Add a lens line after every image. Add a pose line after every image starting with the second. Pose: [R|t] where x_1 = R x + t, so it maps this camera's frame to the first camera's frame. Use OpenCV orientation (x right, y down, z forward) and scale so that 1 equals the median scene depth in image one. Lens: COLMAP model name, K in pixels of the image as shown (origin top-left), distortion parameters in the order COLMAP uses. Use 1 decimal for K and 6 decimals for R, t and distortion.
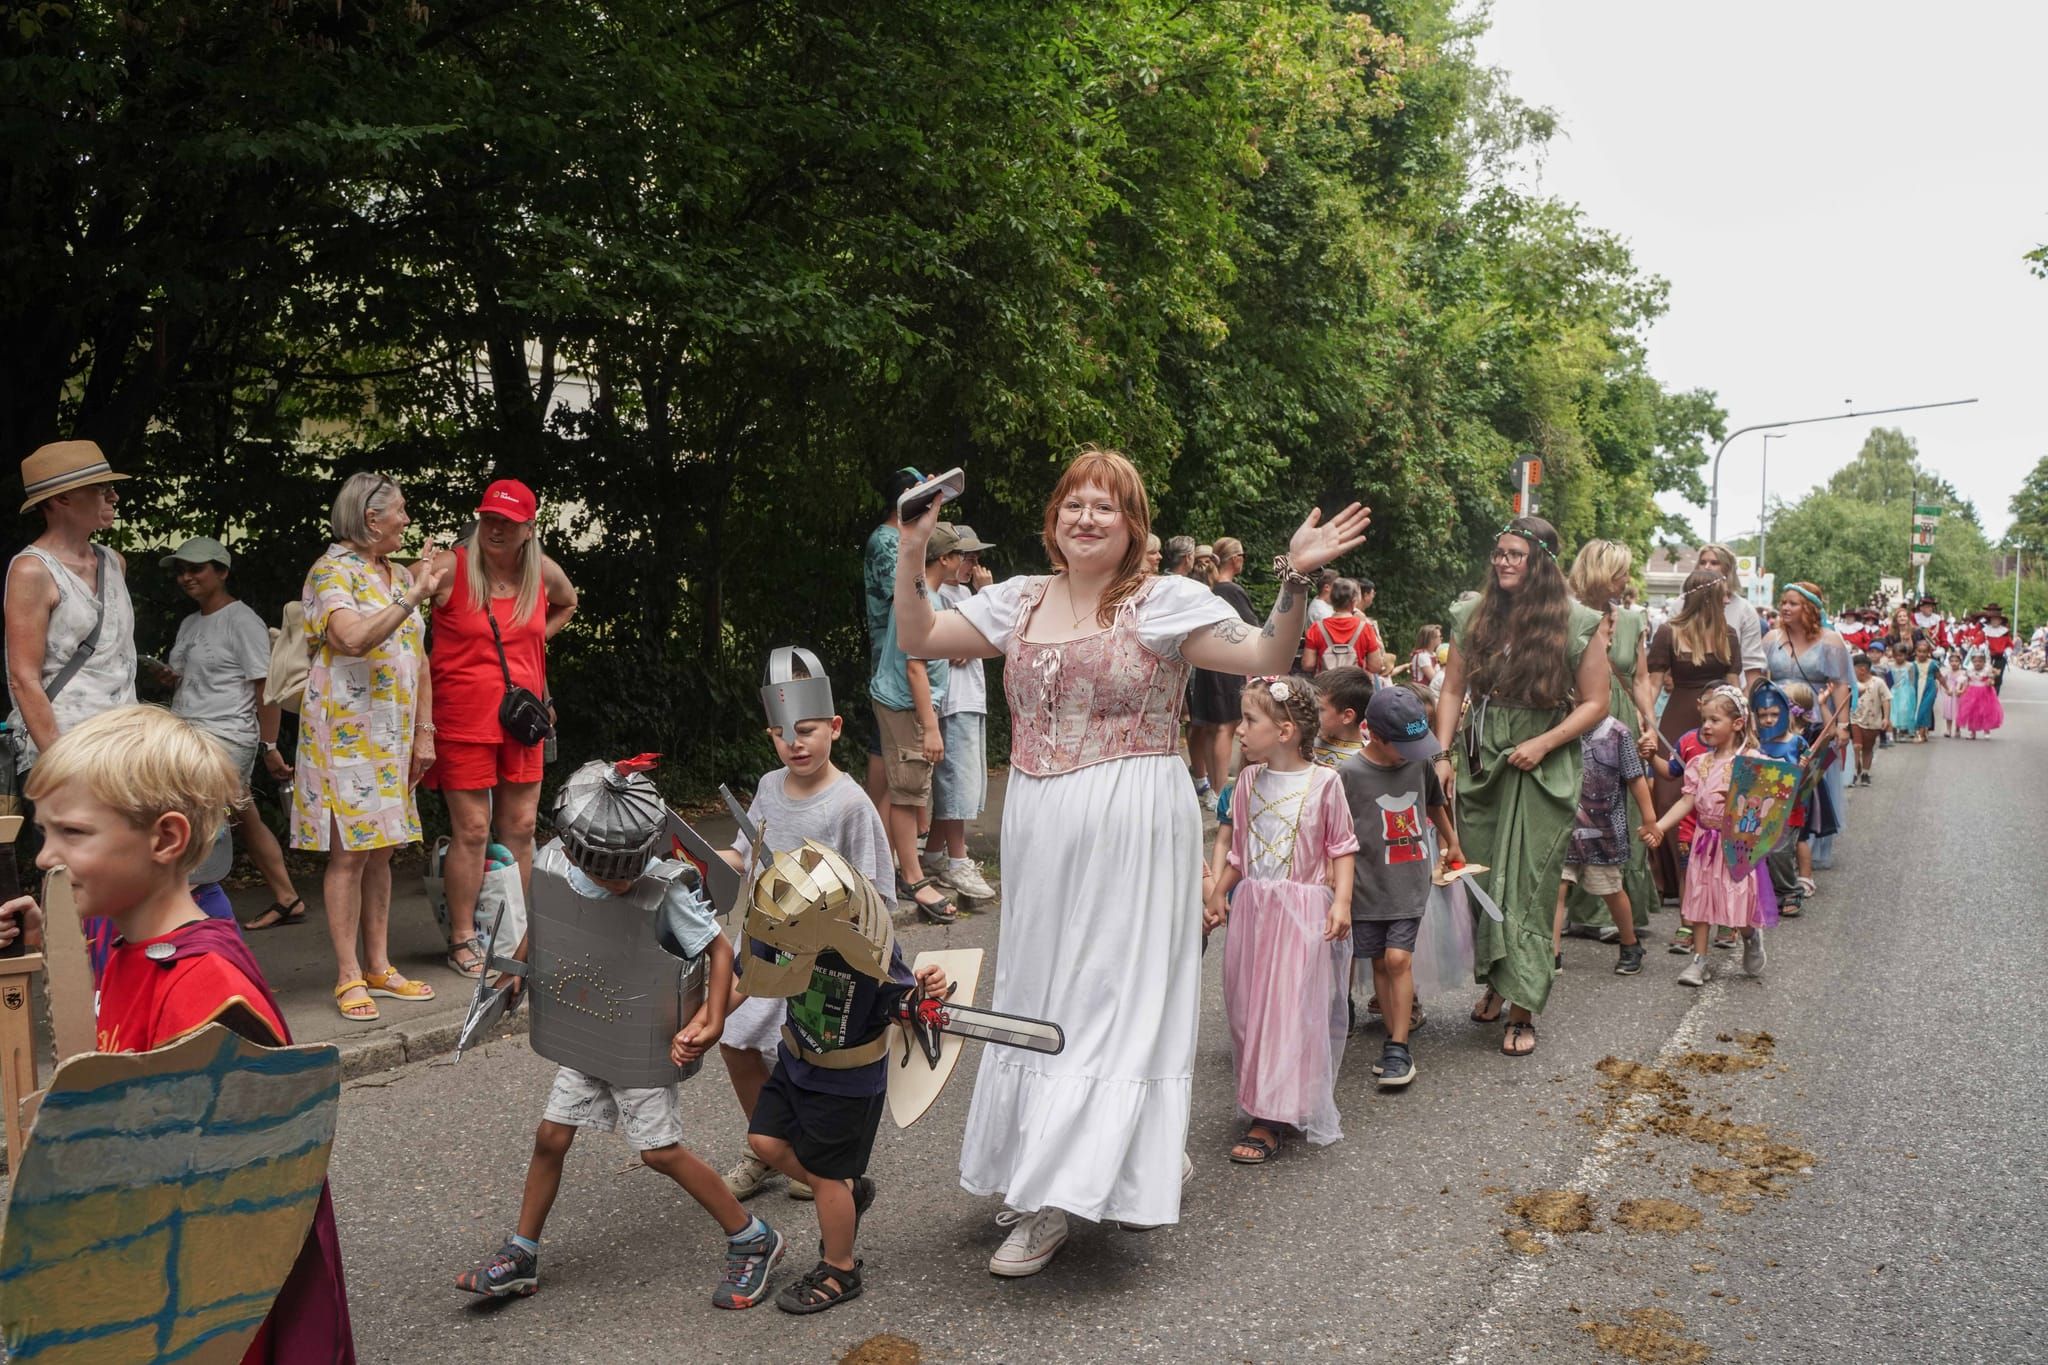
lens RADIAL K [[1653.1, 0, 1024.0], [0, 1653.1, 682.5], [0, 0, 1]] dist [-0.111345, 0.082450]
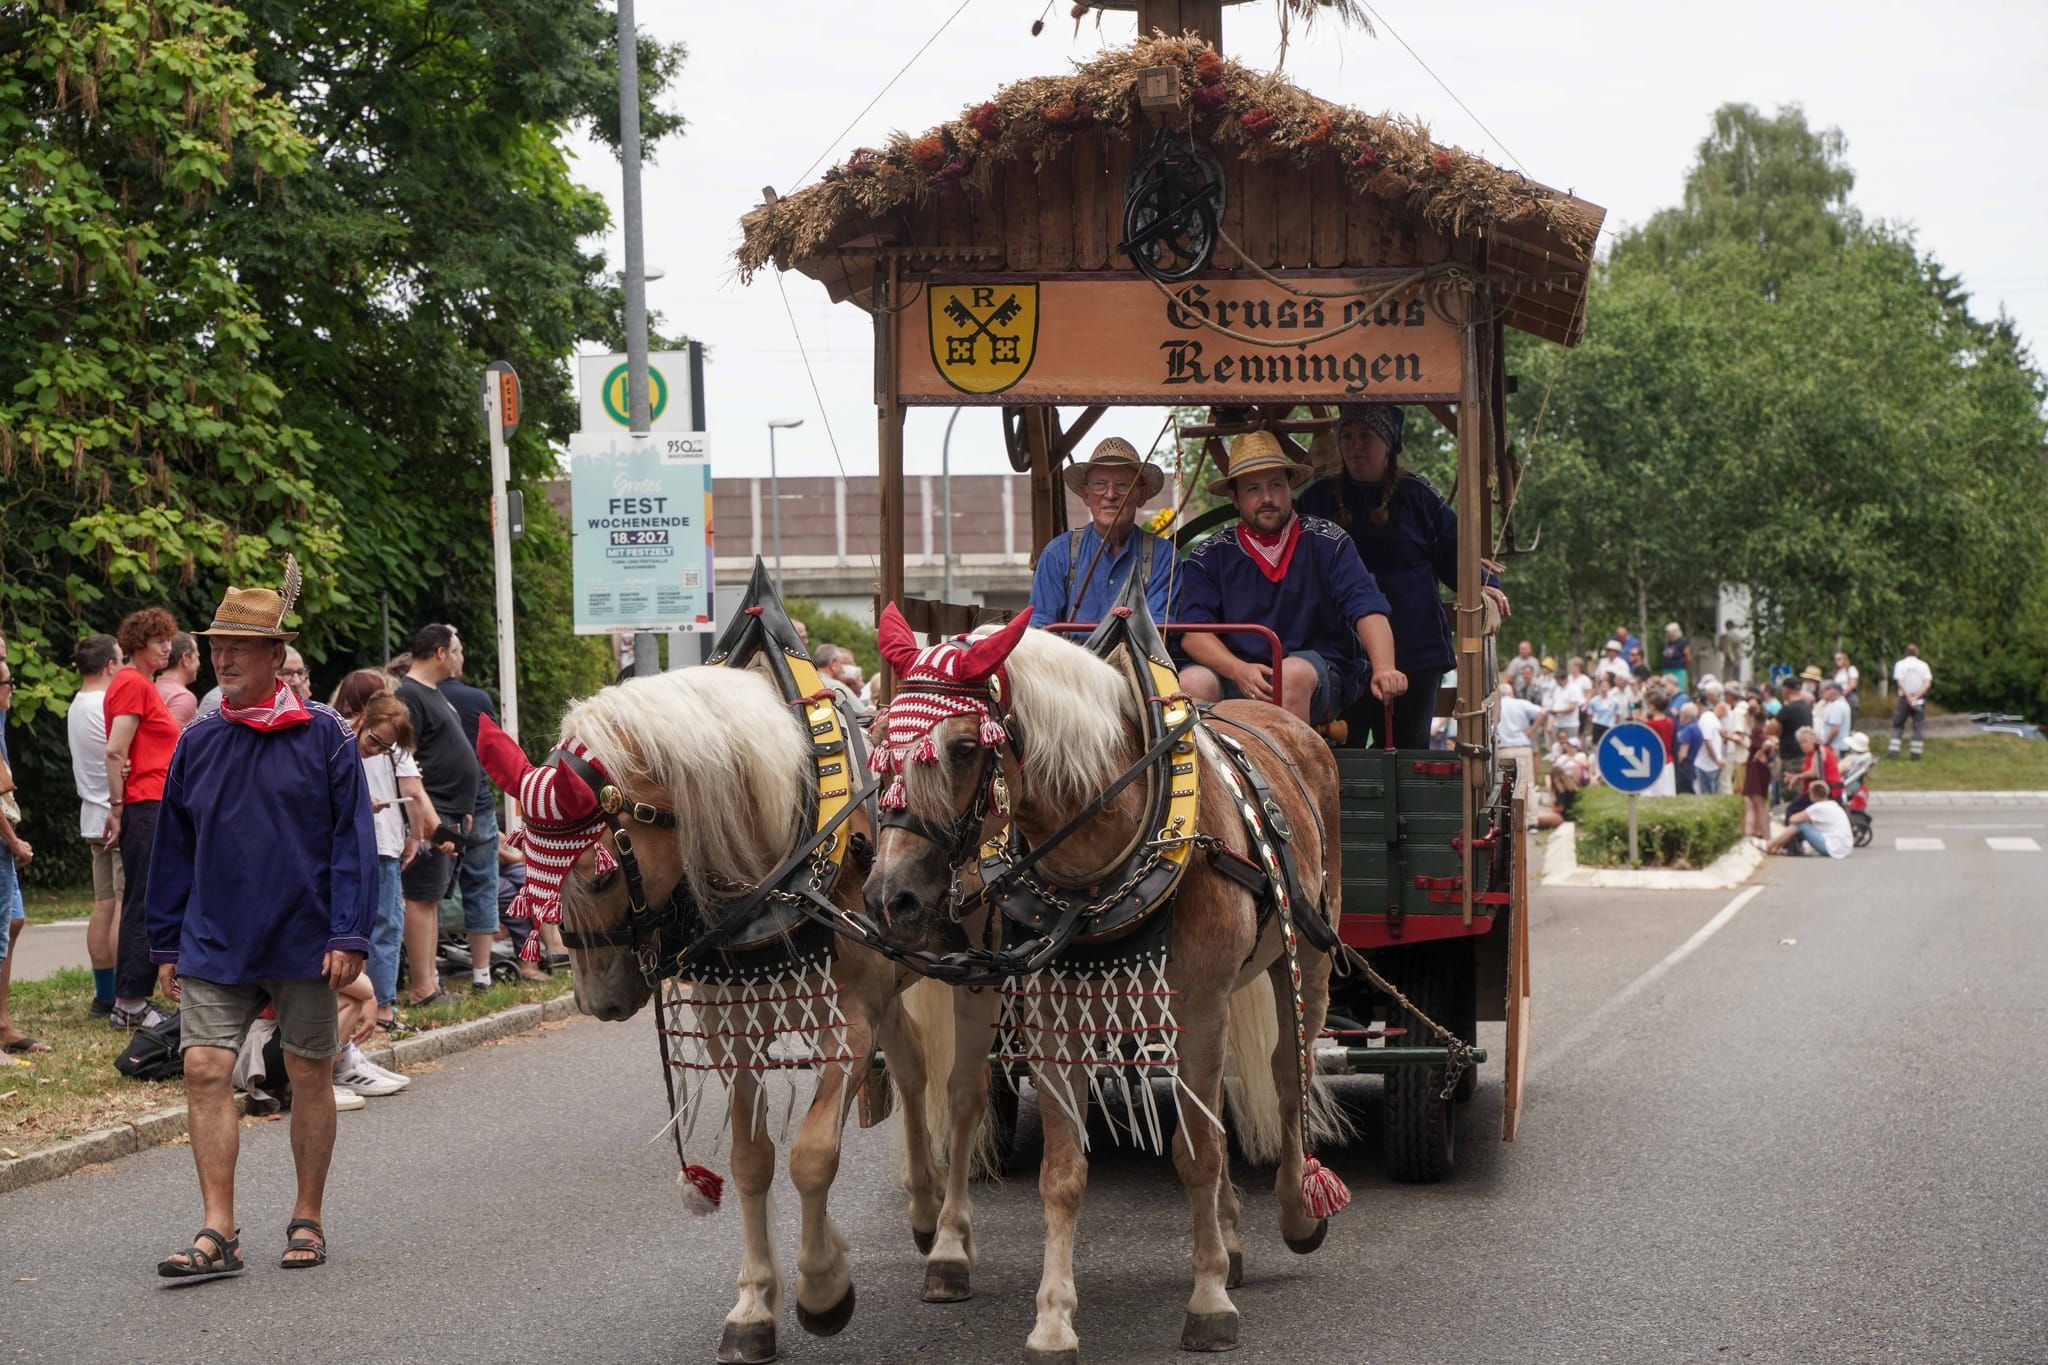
lens RADIAL K [[4185.3, 0, 1024.0], [0, 4185.3, 682.5], [0, 0, 1]] dist [0.237851, -0.021275]
pose [[0.956444, -0.042262, 0.288842, 1.101264], [0.057165, 0.997423, -0.043354, -0.060794], [-0.286265, 0.057977, 0.956395, 1.735443]]
